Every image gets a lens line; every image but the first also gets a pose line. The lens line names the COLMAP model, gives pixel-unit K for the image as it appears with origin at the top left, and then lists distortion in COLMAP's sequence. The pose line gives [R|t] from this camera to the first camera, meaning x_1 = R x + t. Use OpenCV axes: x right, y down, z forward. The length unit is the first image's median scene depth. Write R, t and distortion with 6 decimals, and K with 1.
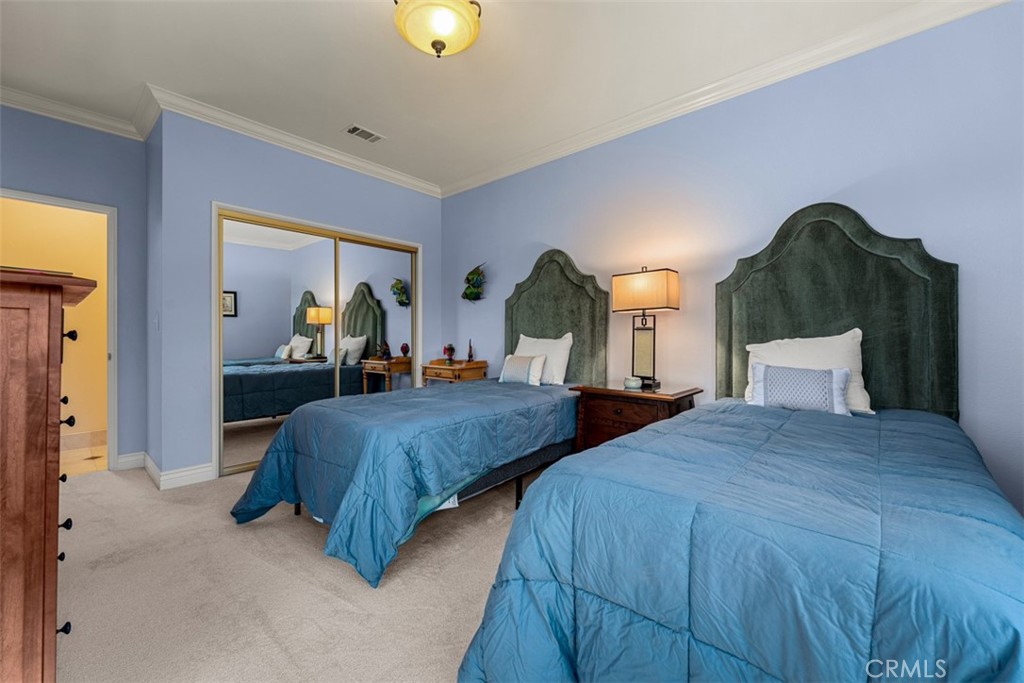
lens RADIAL K [[411.8, 0, 507.0], [0, 411.8, 341.0], [0, 0, 1]] dist [-0.003682, -0.000286]
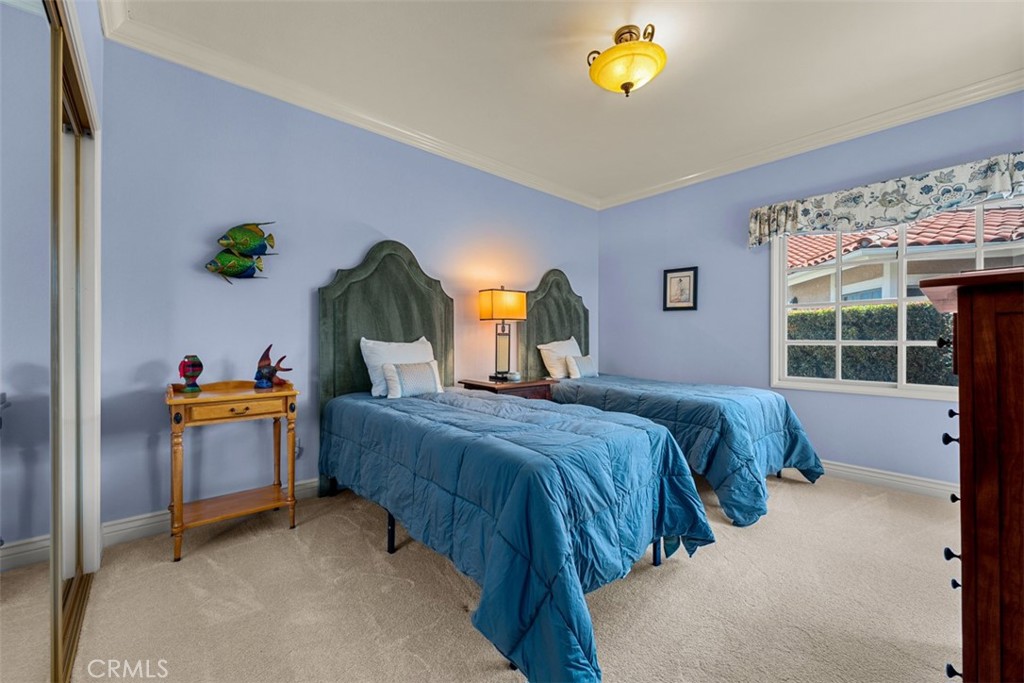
lens RADIAL K [[411.8, 0, 507.0], [0, 411.8, 341.0], [0, 0, 1]] dist [-0.003682, -0.000286]
pose [[0.097372, -0.000960, 0.995248, -0.947059], [0.011880, 0.999929, -0.000197, -0.008400], [-0.995177, 0.011843, 0.097377, 0.863173]]
